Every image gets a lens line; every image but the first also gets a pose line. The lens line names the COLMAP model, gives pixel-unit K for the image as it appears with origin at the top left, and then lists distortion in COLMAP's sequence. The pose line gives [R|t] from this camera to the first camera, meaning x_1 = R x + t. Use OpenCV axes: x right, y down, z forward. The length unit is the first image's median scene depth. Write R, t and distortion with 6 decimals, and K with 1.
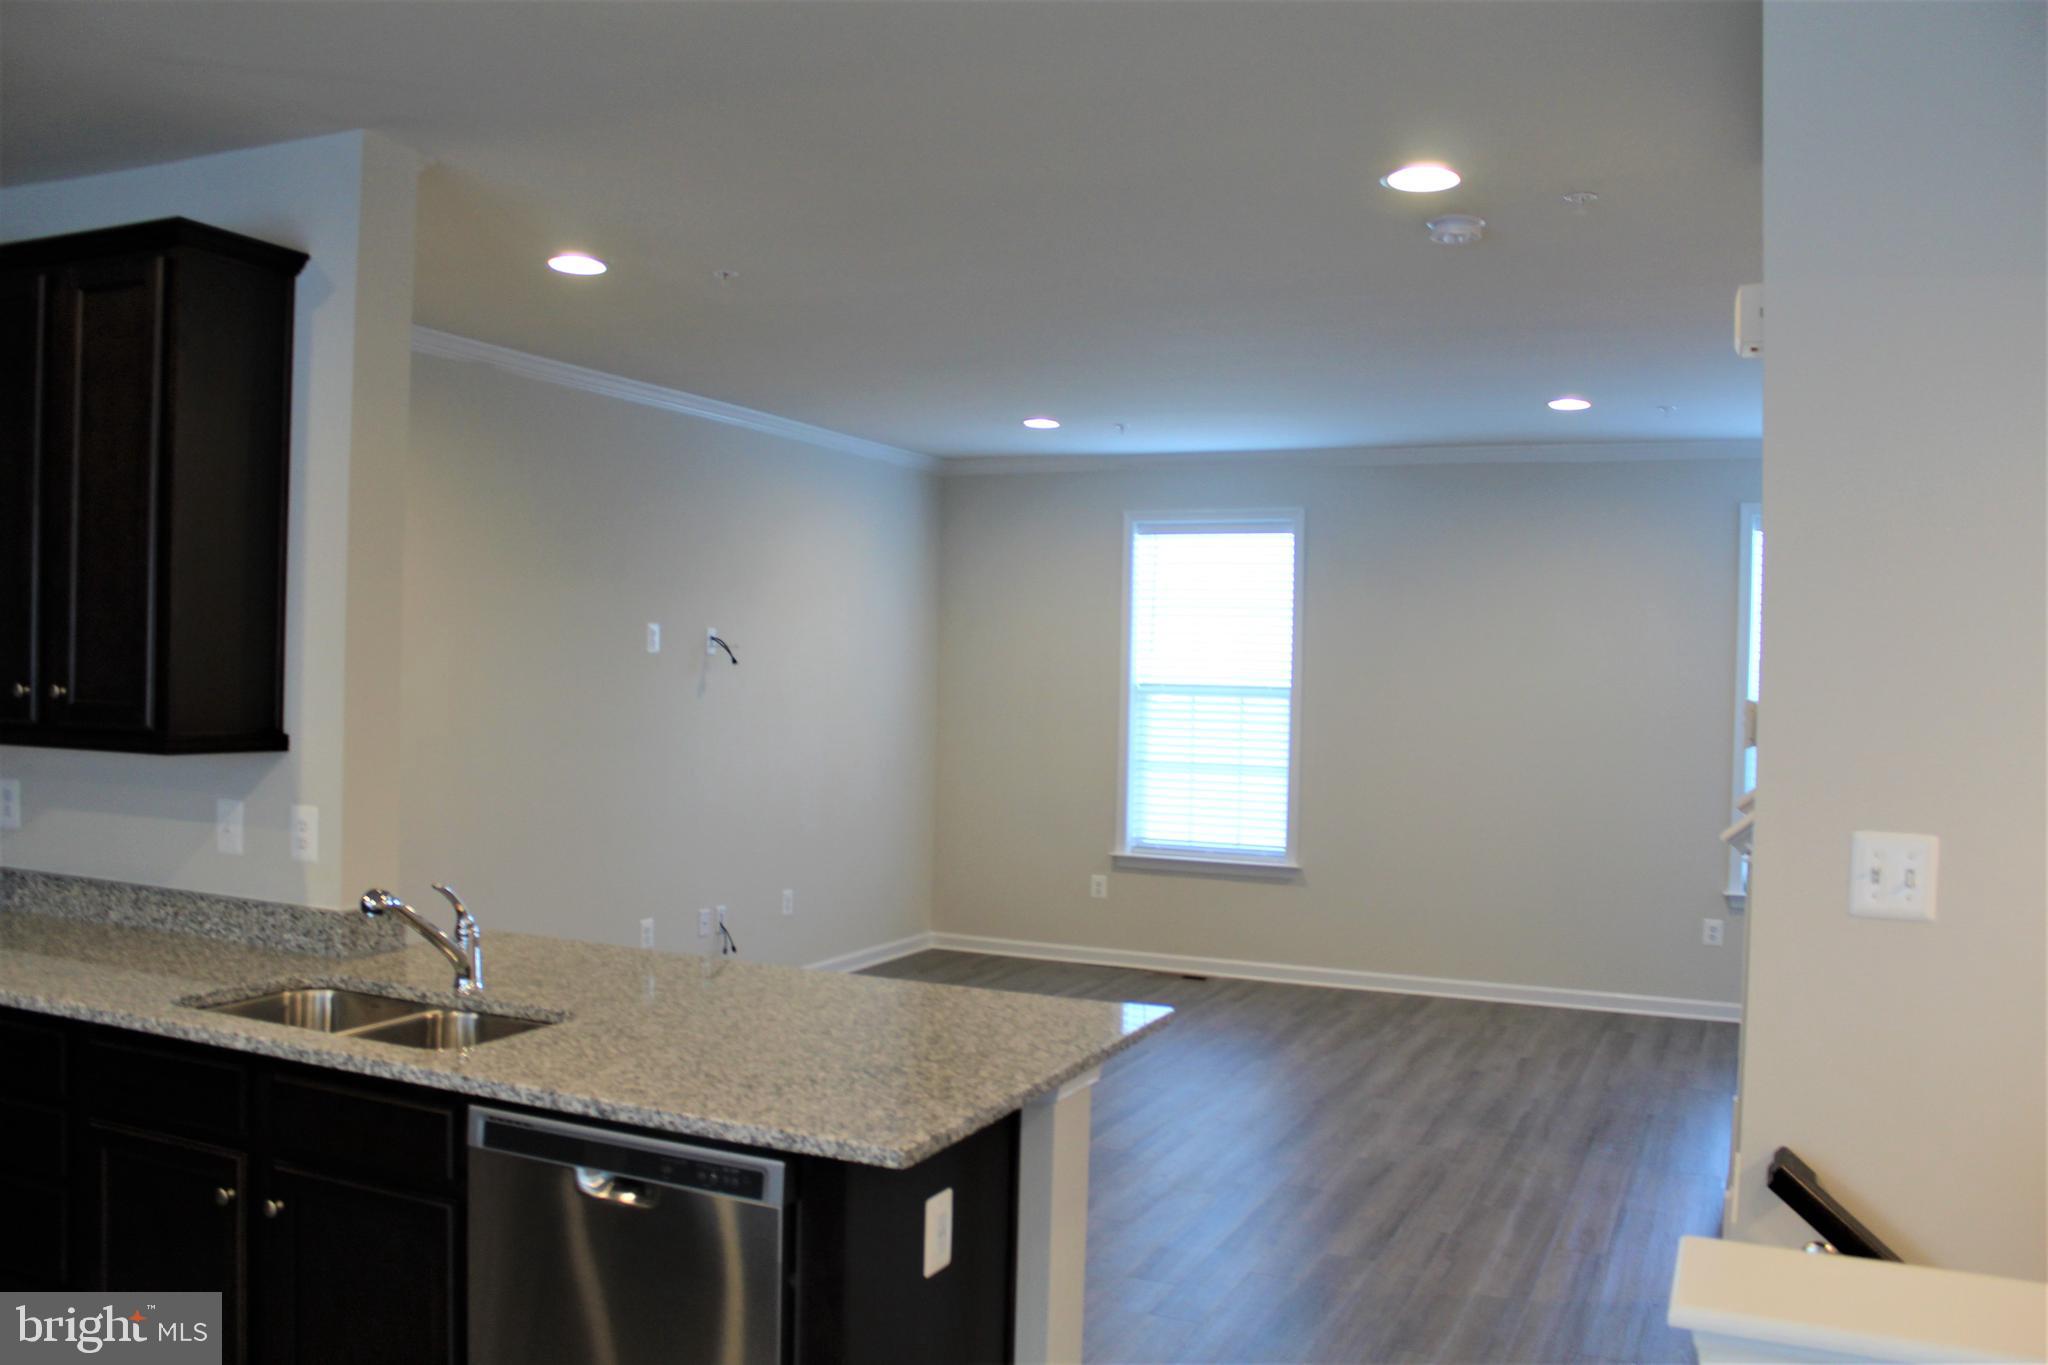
lens RADIAL K [[1722.6, 0, 1023.6], [0, 1722.6, 703.0], [0, 0, 1]] dist [-0.143731, 0.122794]
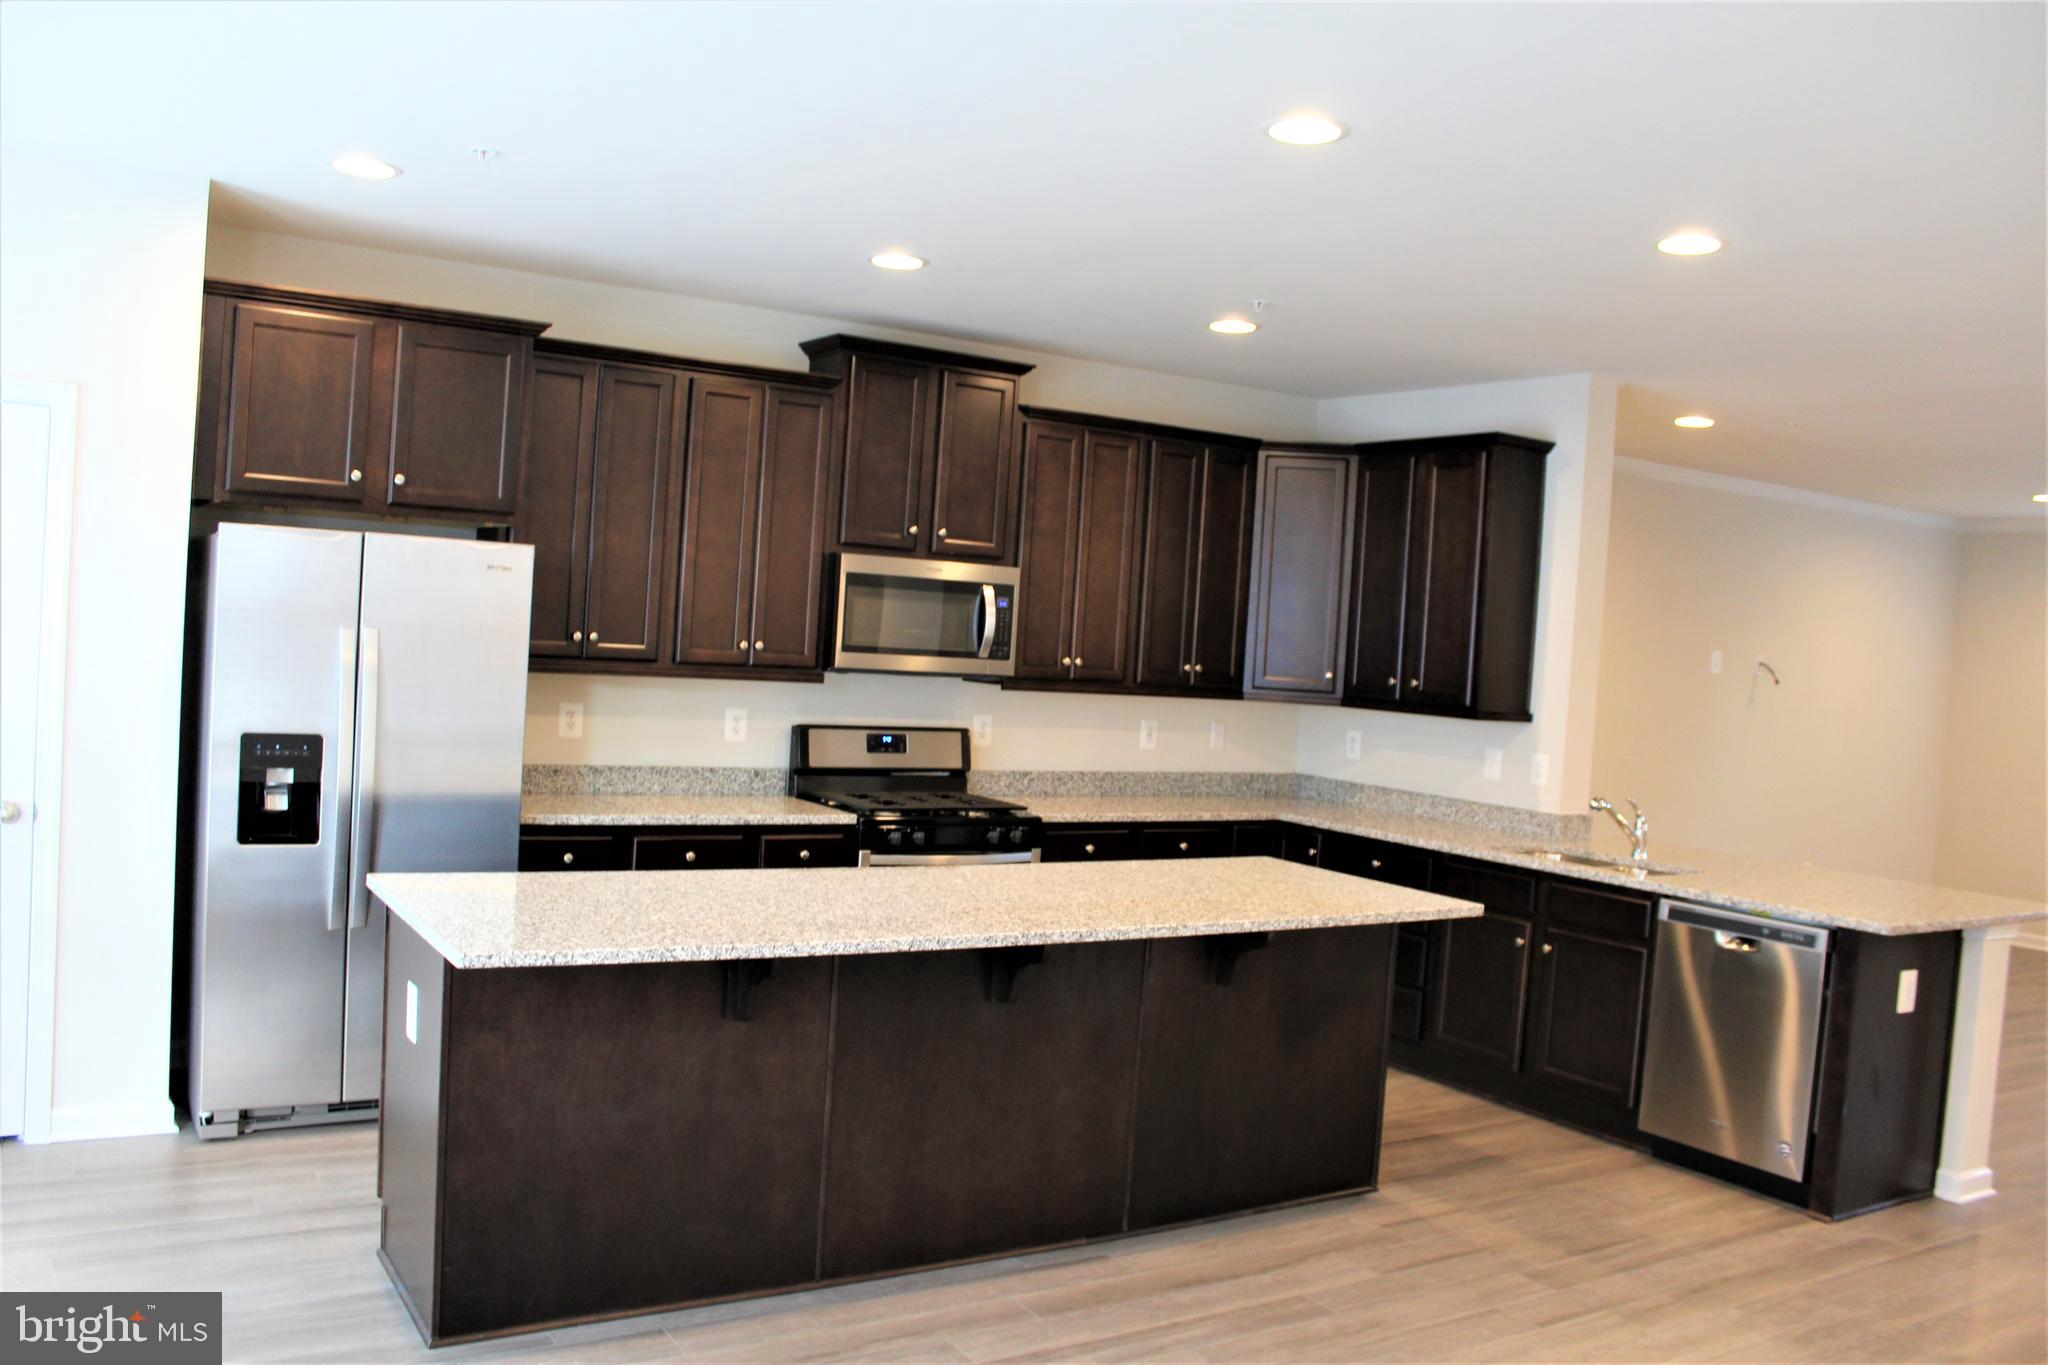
lens RADIAL K [[1722.6, 0, 1023.6], [0, 1722.6, 703.0], [0, 0, 1]] dist [-0.143731, 0.122794]
pose [[0.842360, 0.050536, -0.536540, 0.084950], [-0.052501, 0.998553, 0.011627, 0.017310], [0.536352, 0.018374, 0.843795, -0.936281]]
